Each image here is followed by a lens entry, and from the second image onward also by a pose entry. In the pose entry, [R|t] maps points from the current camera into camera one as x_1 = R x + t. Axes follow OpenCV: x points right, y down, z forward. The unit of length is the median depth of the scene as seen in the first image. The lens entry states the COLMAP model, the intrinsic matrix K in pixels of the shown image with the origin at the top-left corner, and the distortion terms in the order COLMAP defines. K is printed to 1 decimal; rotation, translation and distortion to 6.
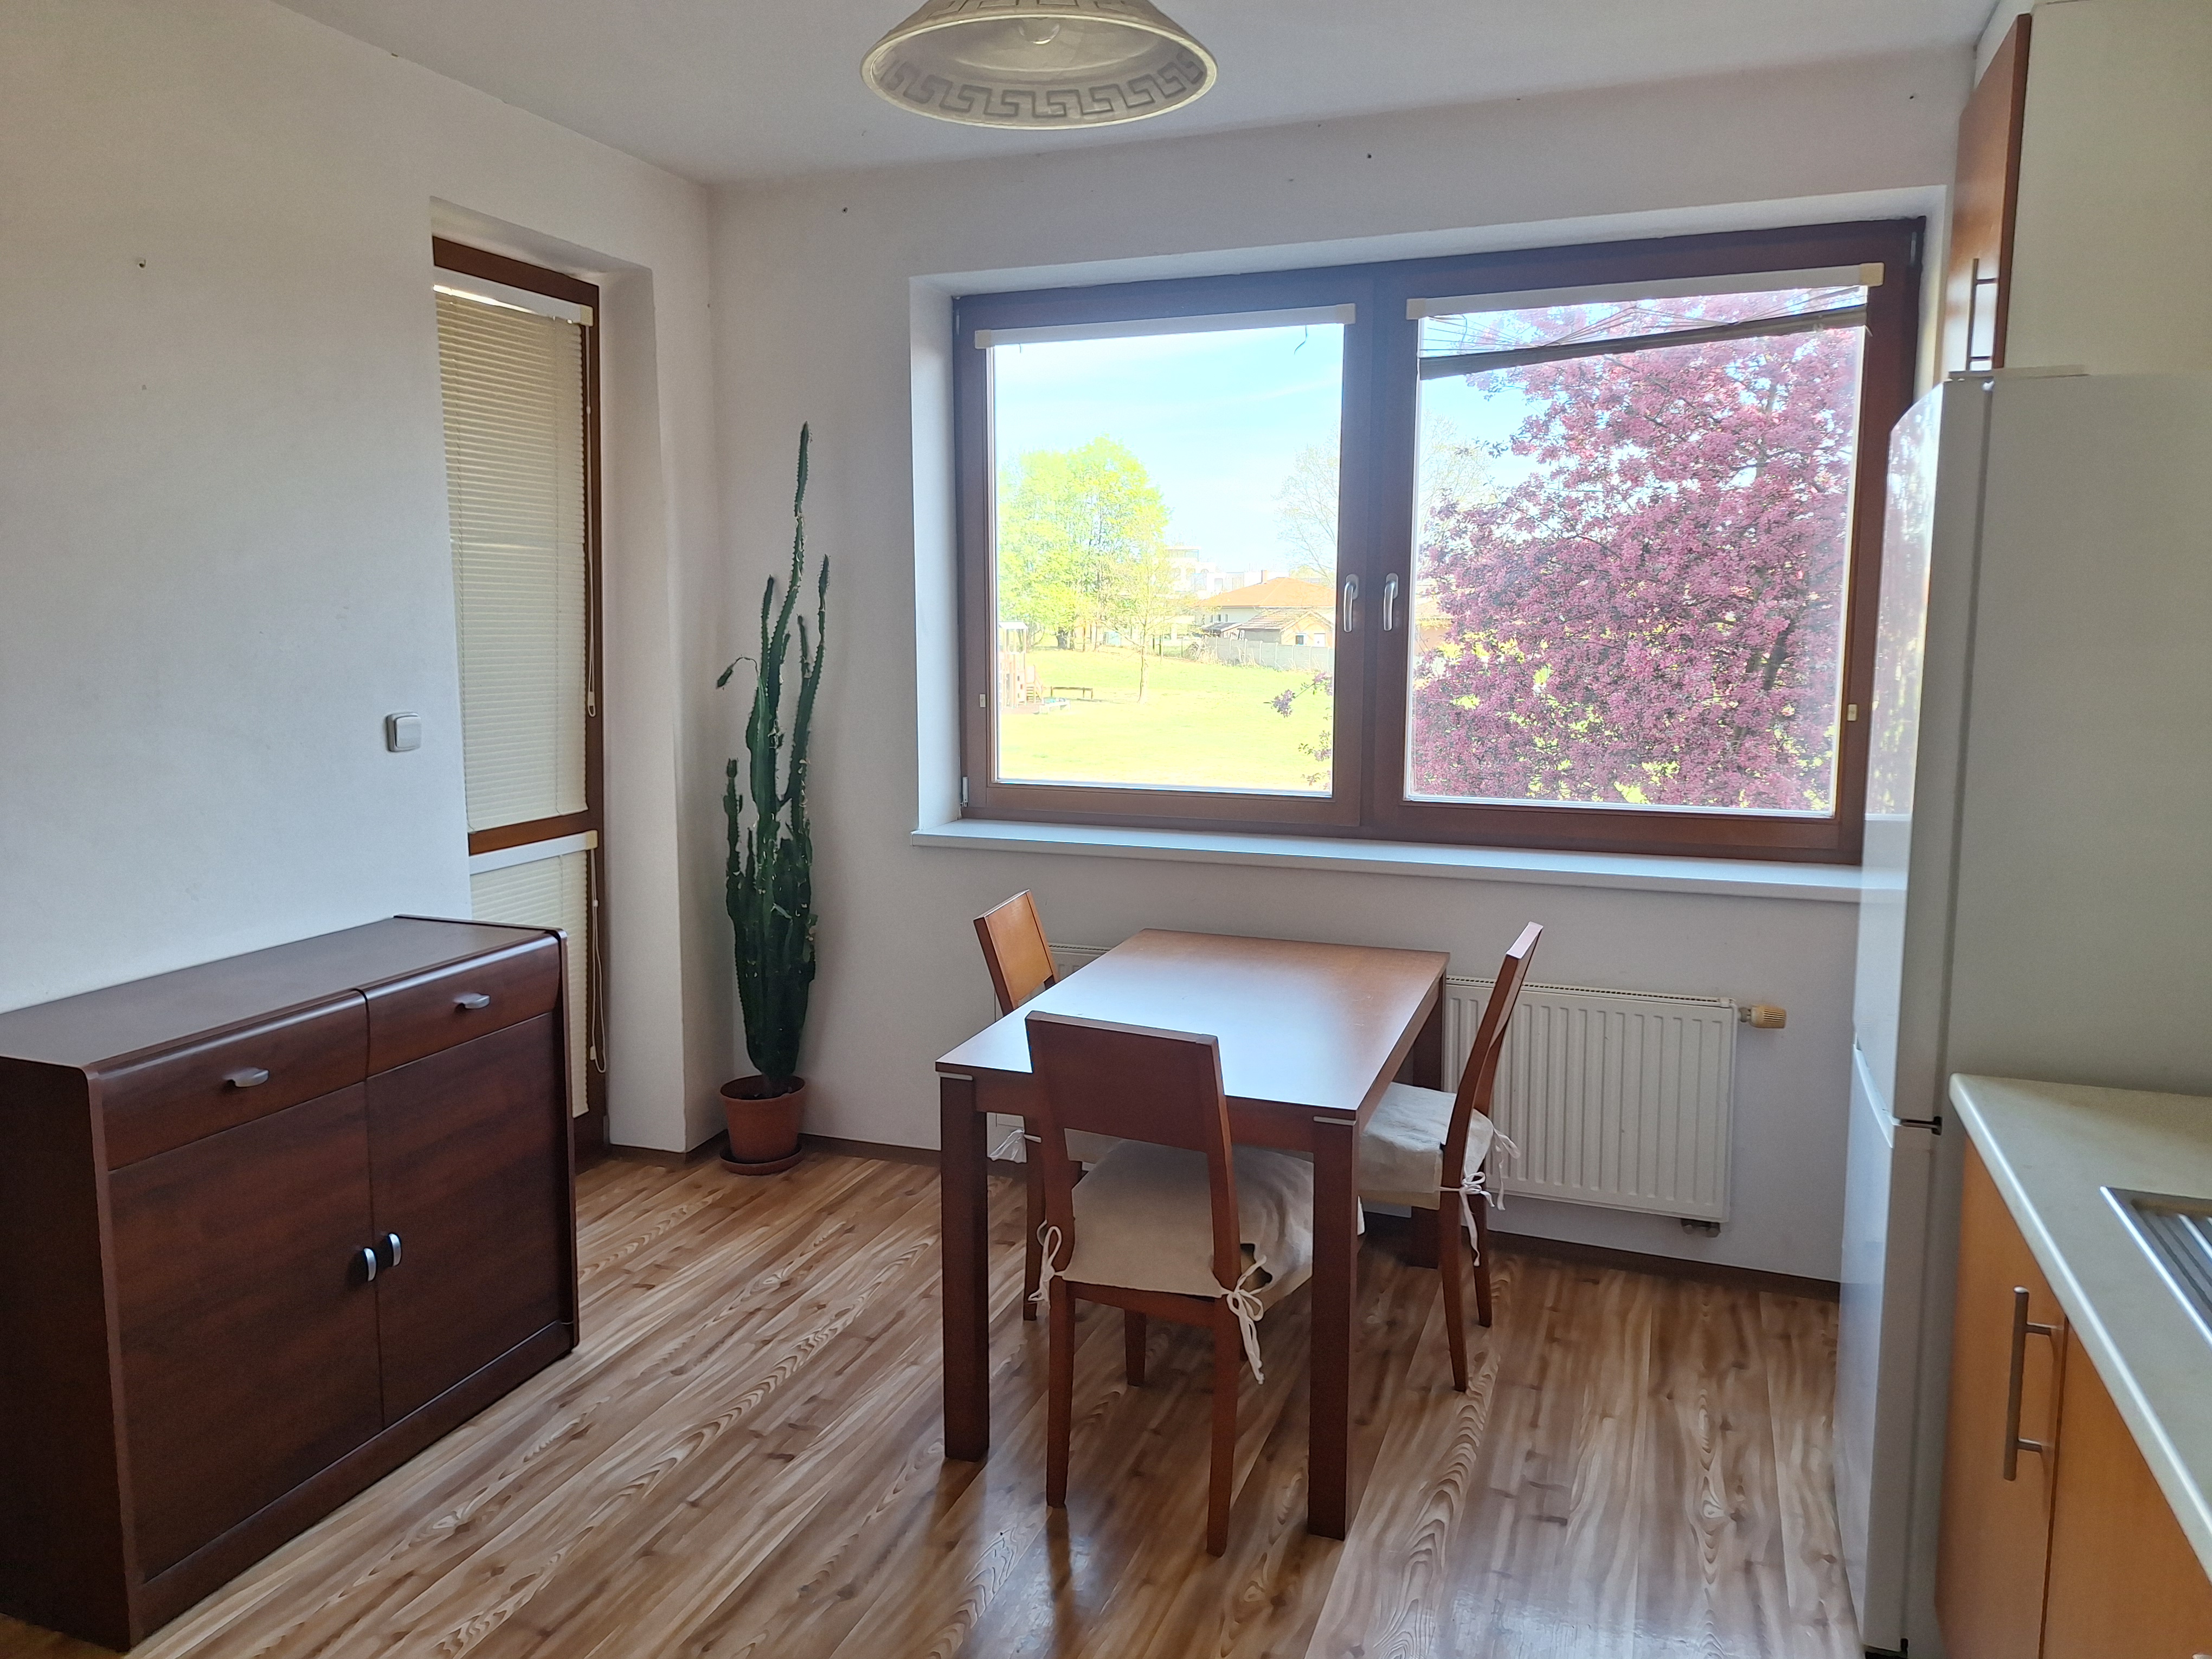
lens RADIAL K [[1538.3, 0, 1105.6], [0, 1538.3, 820.7], [0, 0, 1]] dist [-0.006386, 0.000846]
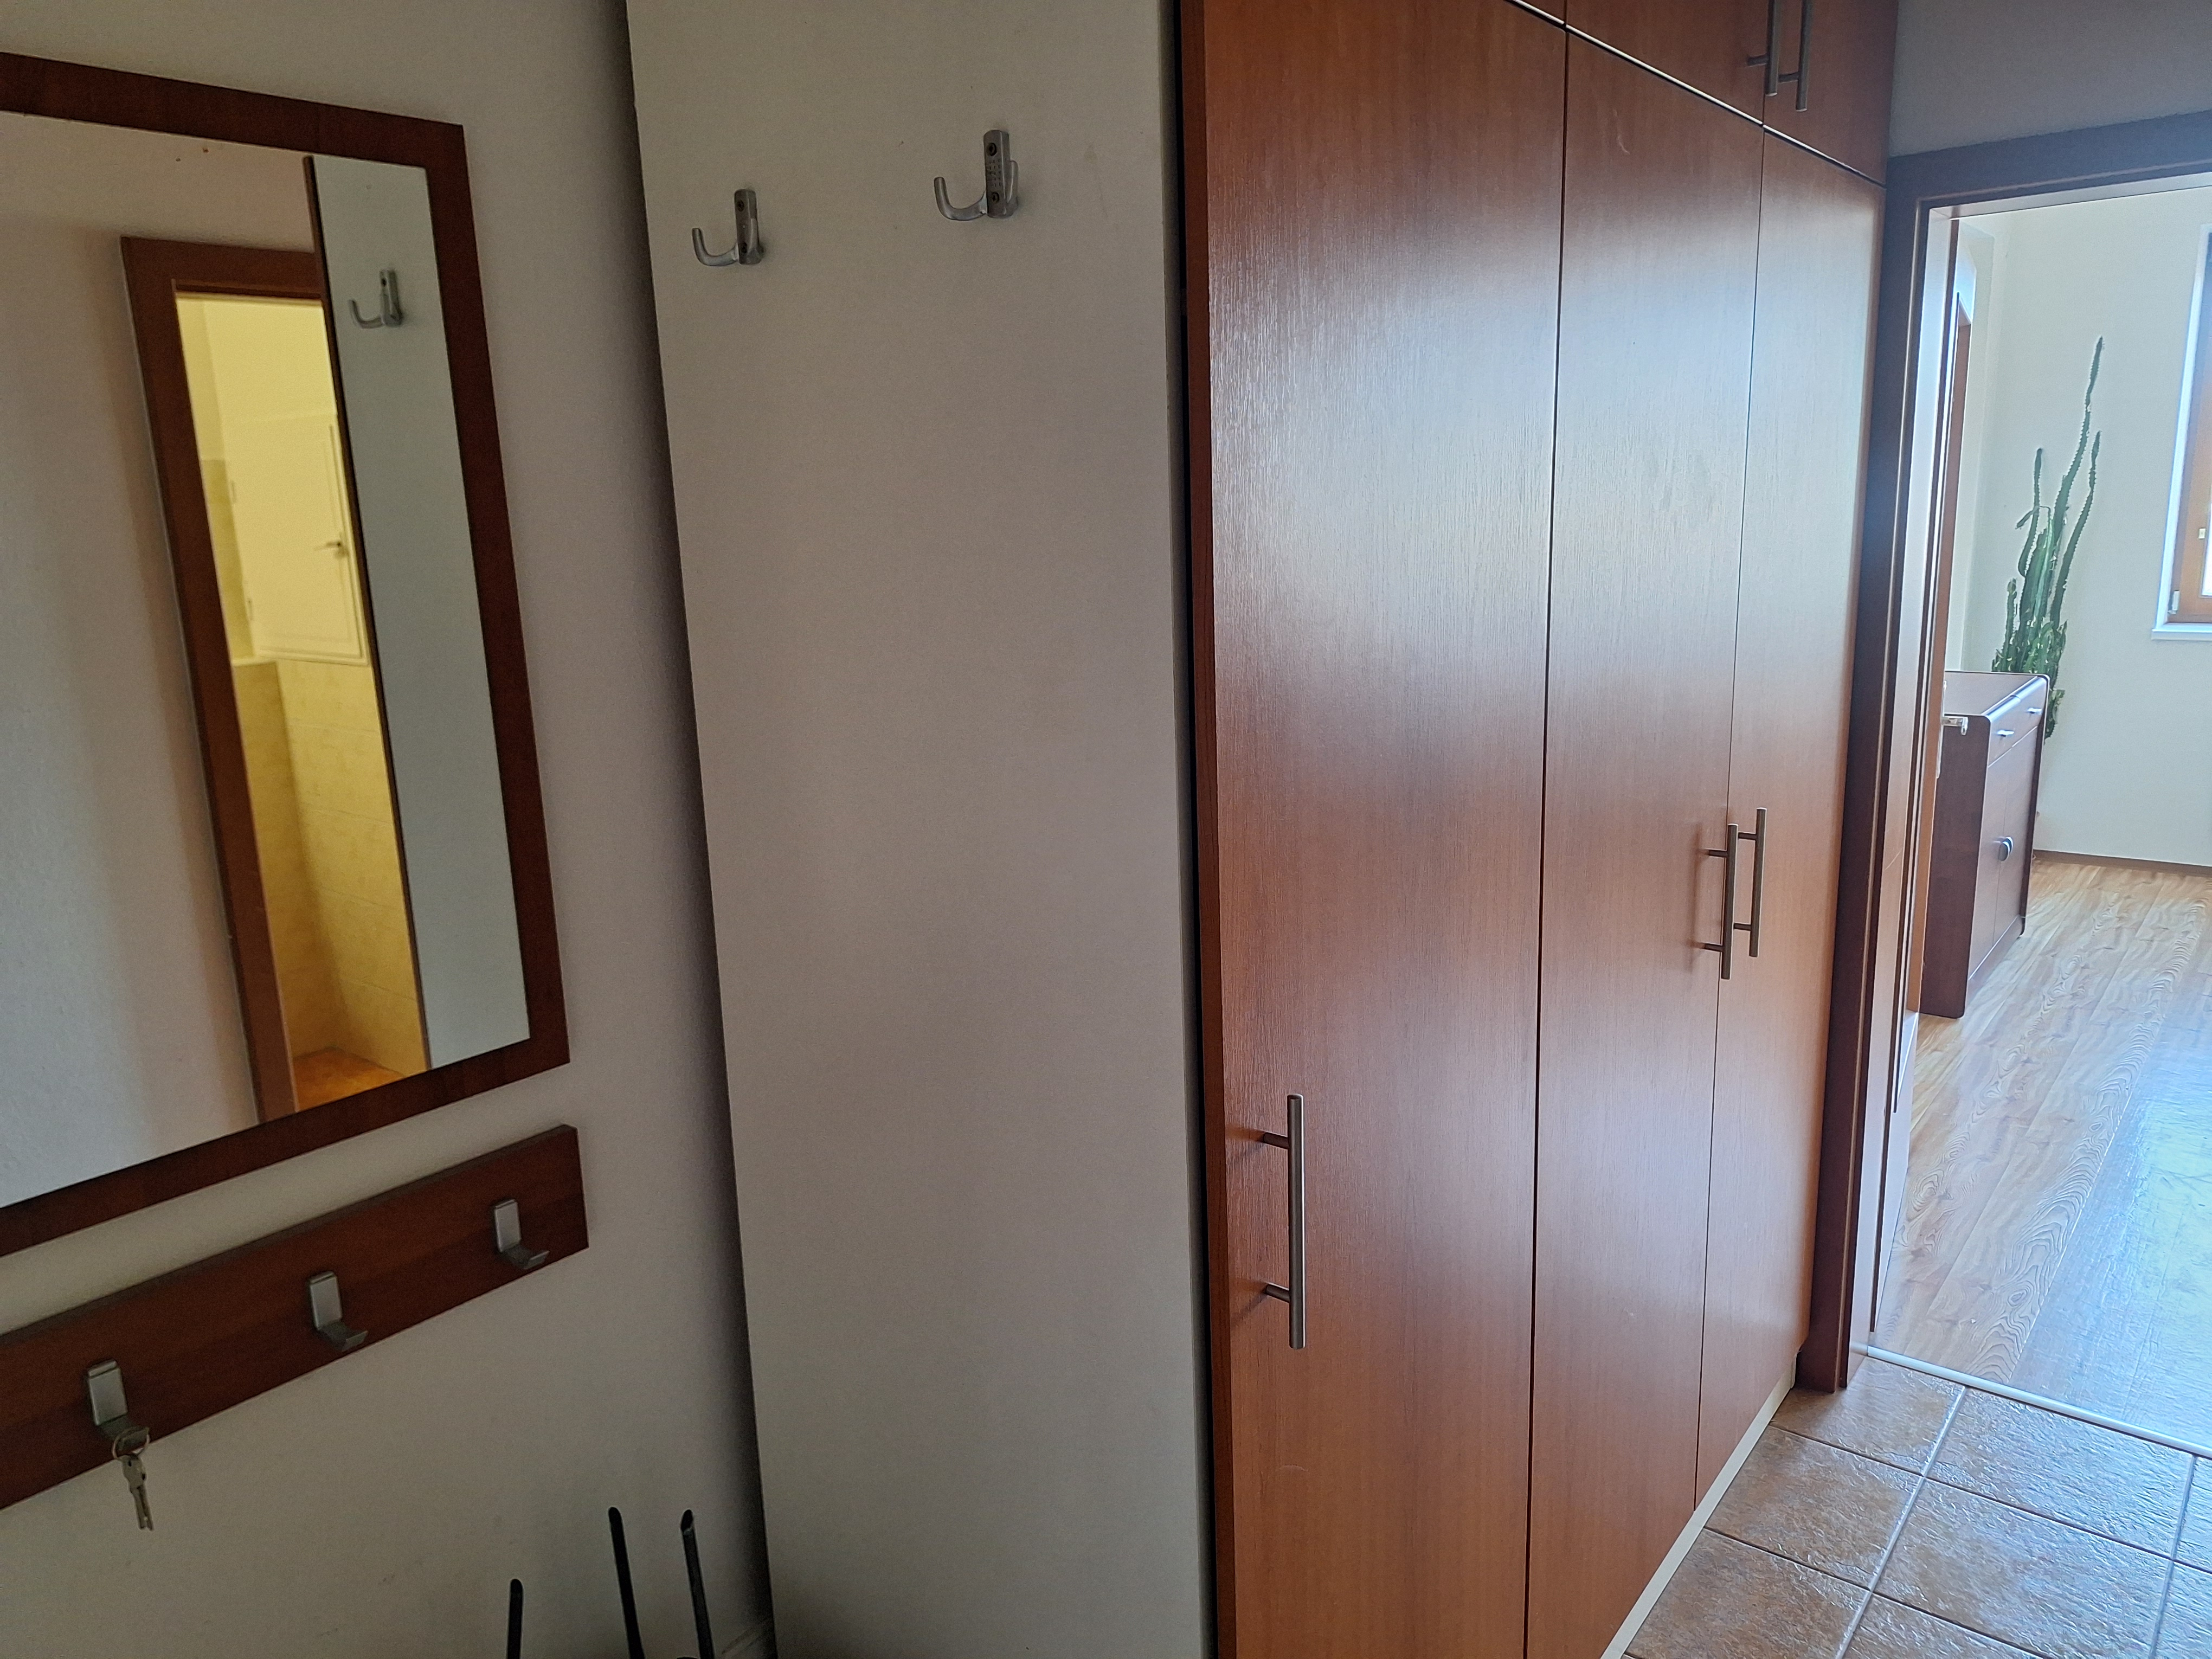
lens RADIAL K [[1538.3, 0, 1108.0], [0, 1538.3, 834.4], [0, 0, 1]] dist [-0.006386, 0.000846]
pose [[0.947077, 0.049266, -0.317204, -0.771097], [-0.021154, 0.995583, 0.091468, 0.112839], [0.320310, -0.079917, 0.943936, -0.856699]]
